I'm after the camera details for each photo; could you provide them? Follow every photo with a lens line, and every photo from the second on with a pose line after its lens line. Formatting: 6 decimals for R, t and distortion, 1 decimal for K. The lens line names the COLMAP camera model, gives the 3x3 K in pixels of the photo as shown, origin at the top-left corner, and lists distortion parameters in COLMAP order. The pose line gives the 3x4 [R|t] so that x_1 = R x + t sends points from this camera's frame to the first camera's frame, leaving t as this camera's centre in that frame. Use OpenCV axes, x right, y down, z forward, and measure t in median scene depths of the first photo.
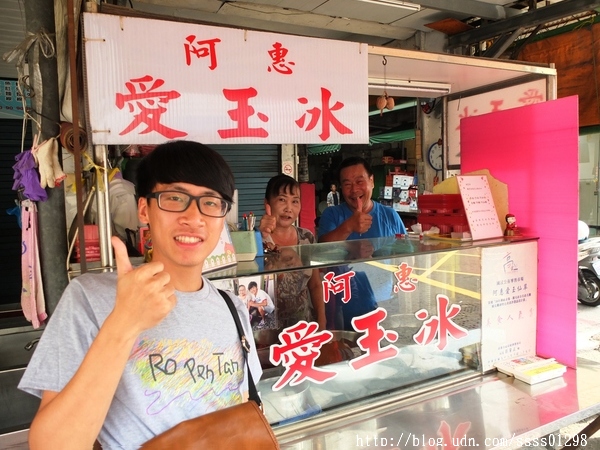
lens RADIAL K [[476.8, 0, 300.0], [0, 476.8, 225.0], [0, 0, 1]] dist [-0.065637, 0.050330]
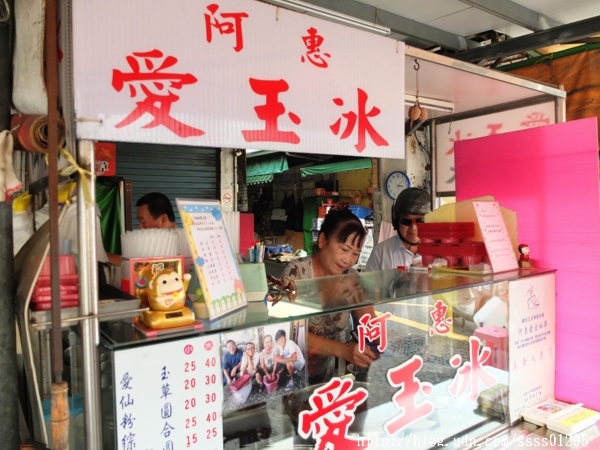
lens RADIAL K [[476.8, 0, 300.0], [0, 476.8, 225.0], [0, 0, 1]] dist [-0.065637, 0.050330]
pose [[0.986434, 0.011192, 0.163776, -0.179648], [-0.000225, 0.997764, -0.066829, 0.001938], [-0.164158, 0.065885, 0.984231, 0.215944]]
